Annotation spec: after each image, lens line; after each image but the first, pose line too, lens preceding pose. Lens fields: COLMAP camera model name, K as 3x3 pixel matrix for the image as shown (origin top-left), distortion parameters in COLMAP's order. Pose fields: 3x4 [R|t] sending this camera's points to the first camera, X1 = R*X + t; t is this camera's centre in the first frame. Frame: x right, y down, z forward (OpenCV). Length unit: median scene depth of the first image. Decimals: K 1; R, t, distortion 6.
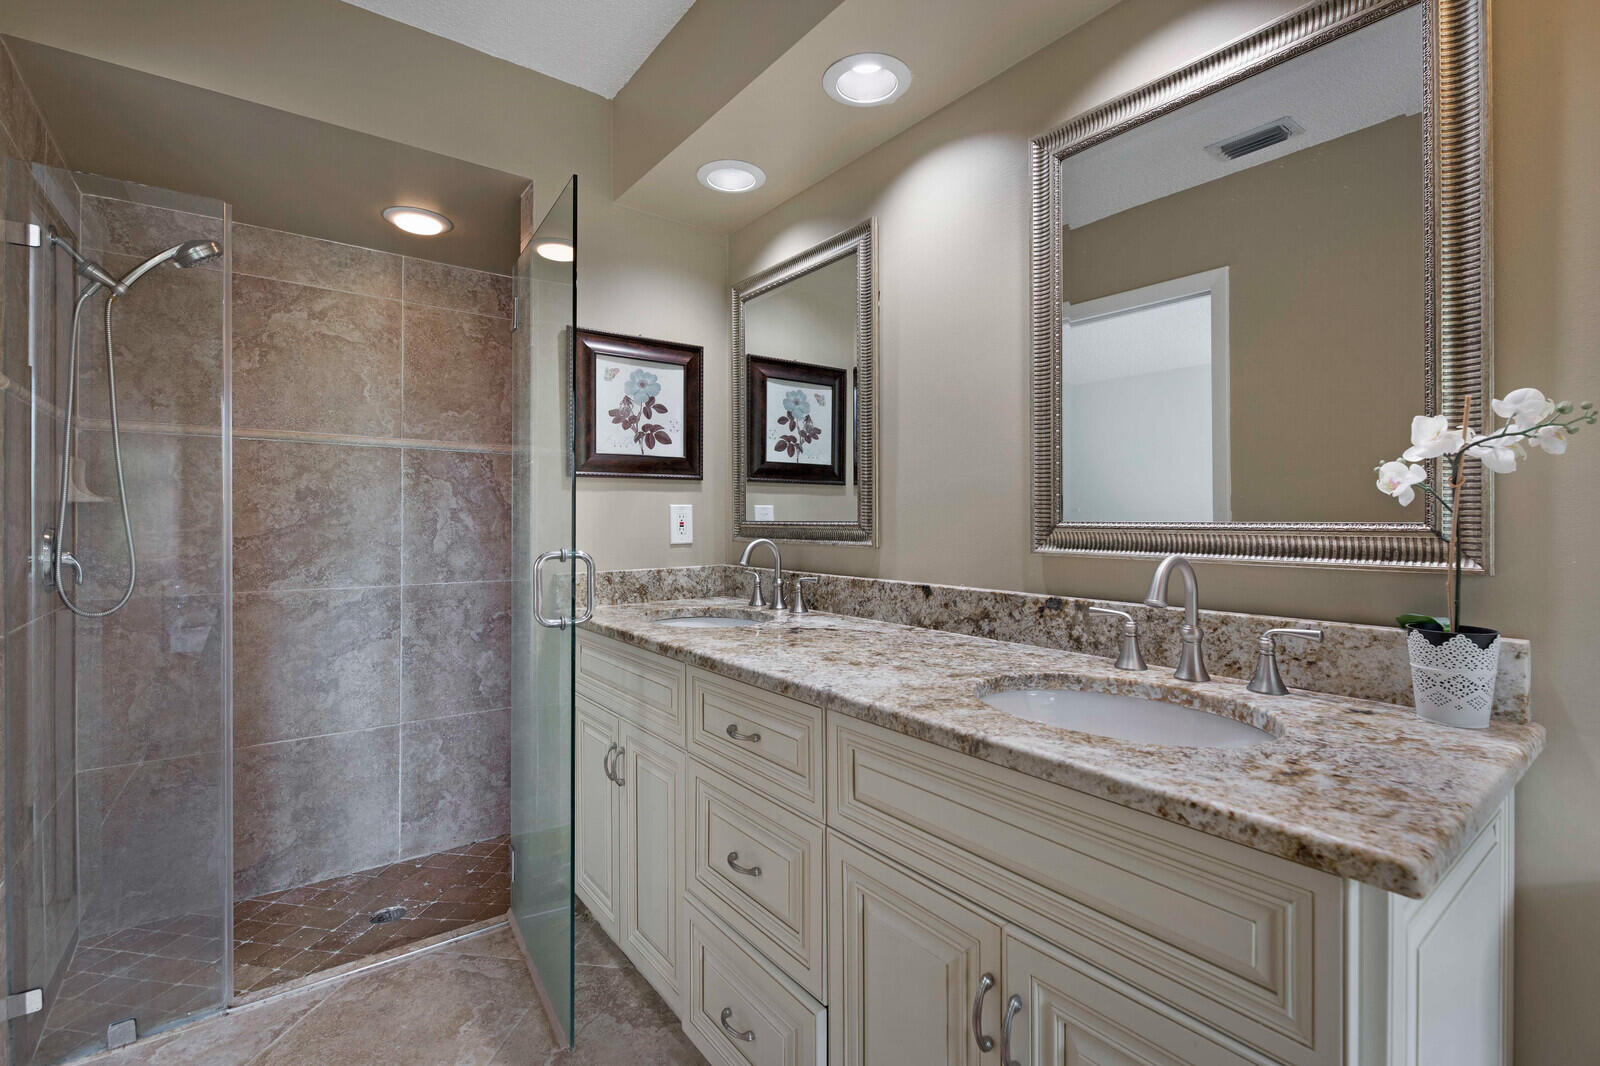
lens RADIAL K [[723.6, 0, 801.9], [0, 723.6, 520.0], [0, 0, 1]] dist [0.001356, 0.000050]
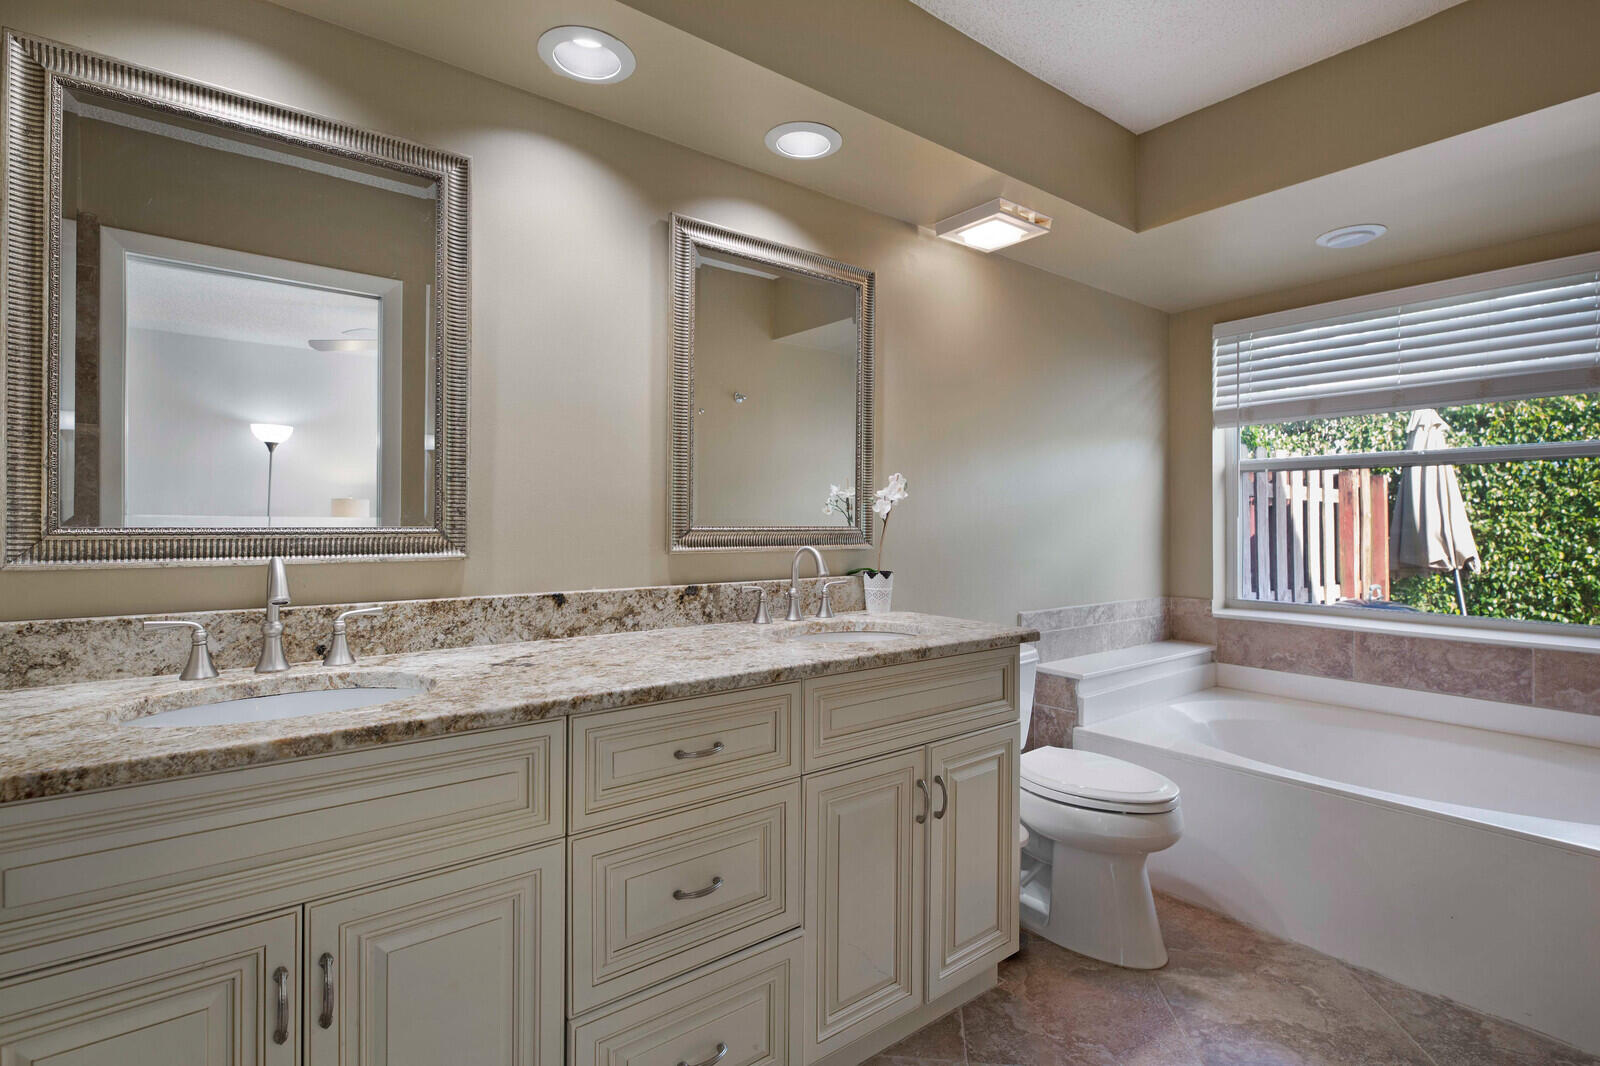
lens RADIAL K [[768.0, 0, 823.3], [0, 768.0, 522.1], [0, 0, 1]] dist [0.000746, -0.000639]
pose [[-0.029701, 0.001467, 0.999558, -0.999386], [-0.001117, 0.999998, -0.001501, -0.004031], [-0.999558, -0.001161, -0.029699, 0.792169]]
